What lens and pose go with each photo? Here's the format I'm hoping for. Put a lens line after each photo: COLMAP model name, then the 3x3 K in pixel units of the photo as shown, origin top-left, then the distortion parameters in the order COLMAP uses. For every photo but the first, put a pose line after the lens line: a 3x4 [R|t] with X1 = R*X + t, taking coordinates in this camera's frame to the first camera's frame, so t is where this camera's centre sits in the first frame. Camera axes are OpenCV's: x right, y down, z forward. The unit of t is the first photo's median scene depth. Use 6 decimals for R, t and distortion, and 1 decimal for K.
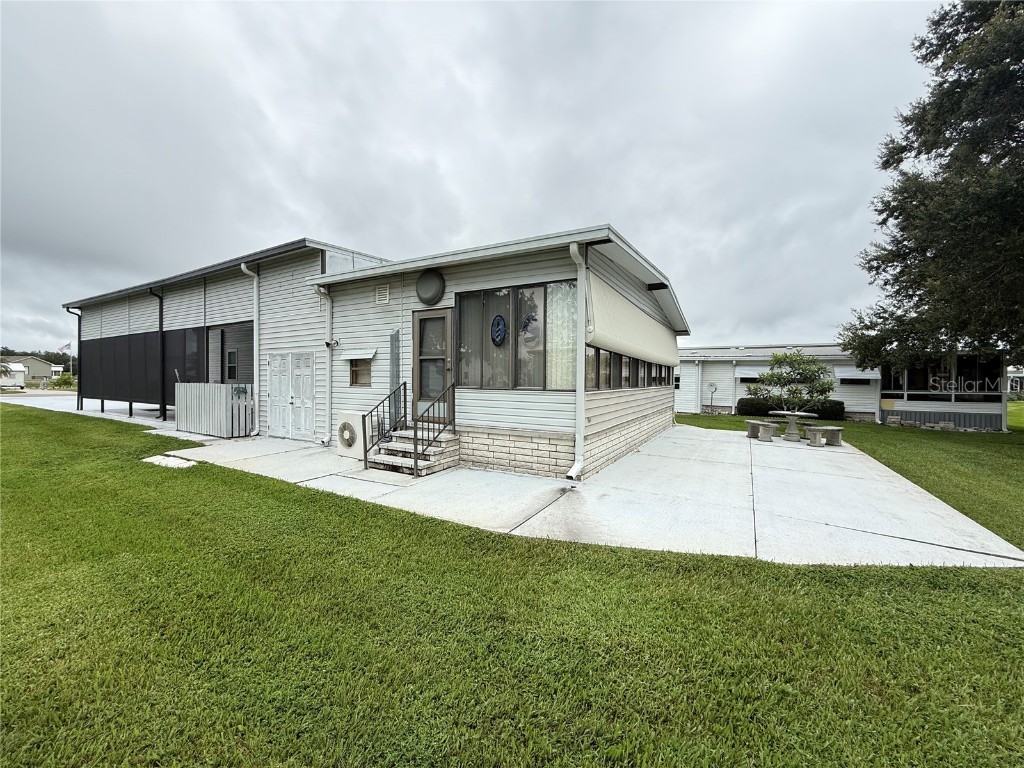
lens RADIAL K [[407.4, 0, 508.5], [0, 407.4, 383.1], [0, 0, 1]] dist [-0.000175, -0.000144]
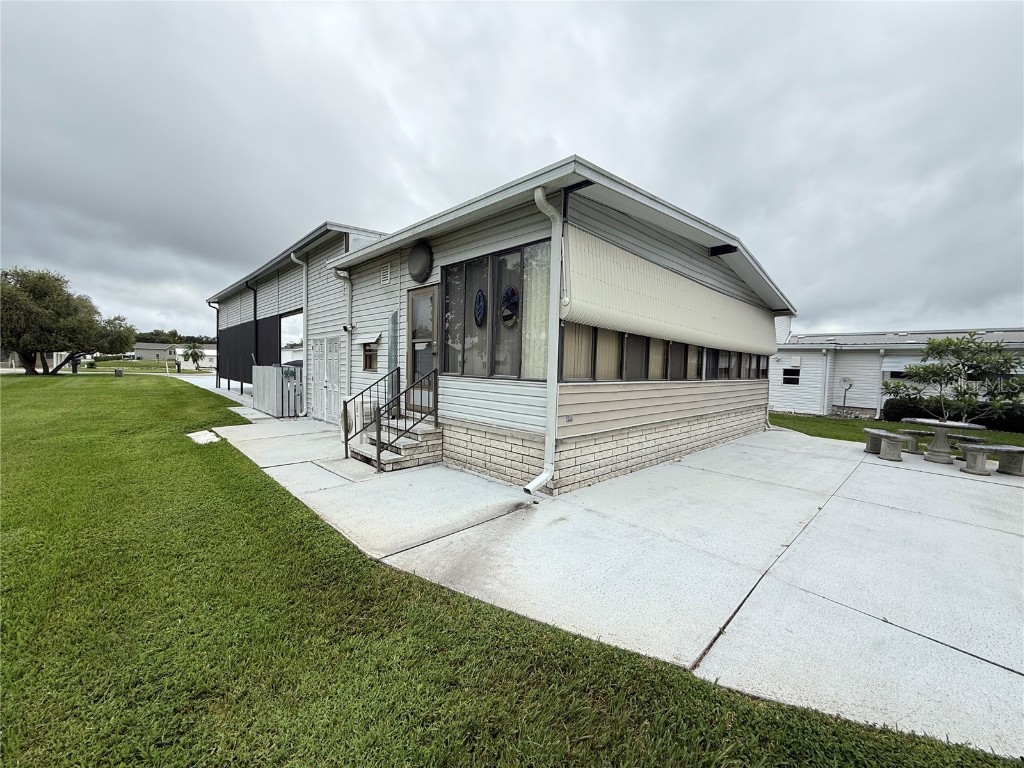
lens RADIAL K [[407.4, 0, 508.5], [0, 407.4, 383.1], [0, 0, 1]] dist [-0.000175, -0.000144]
pose [[0.961426, 0.027344, -0.273701, 0.250091], [-0.020208, 0.999379, 0.028859, 0.001333], [0.274321, -0.022215, 0.961382, 0.182587]]
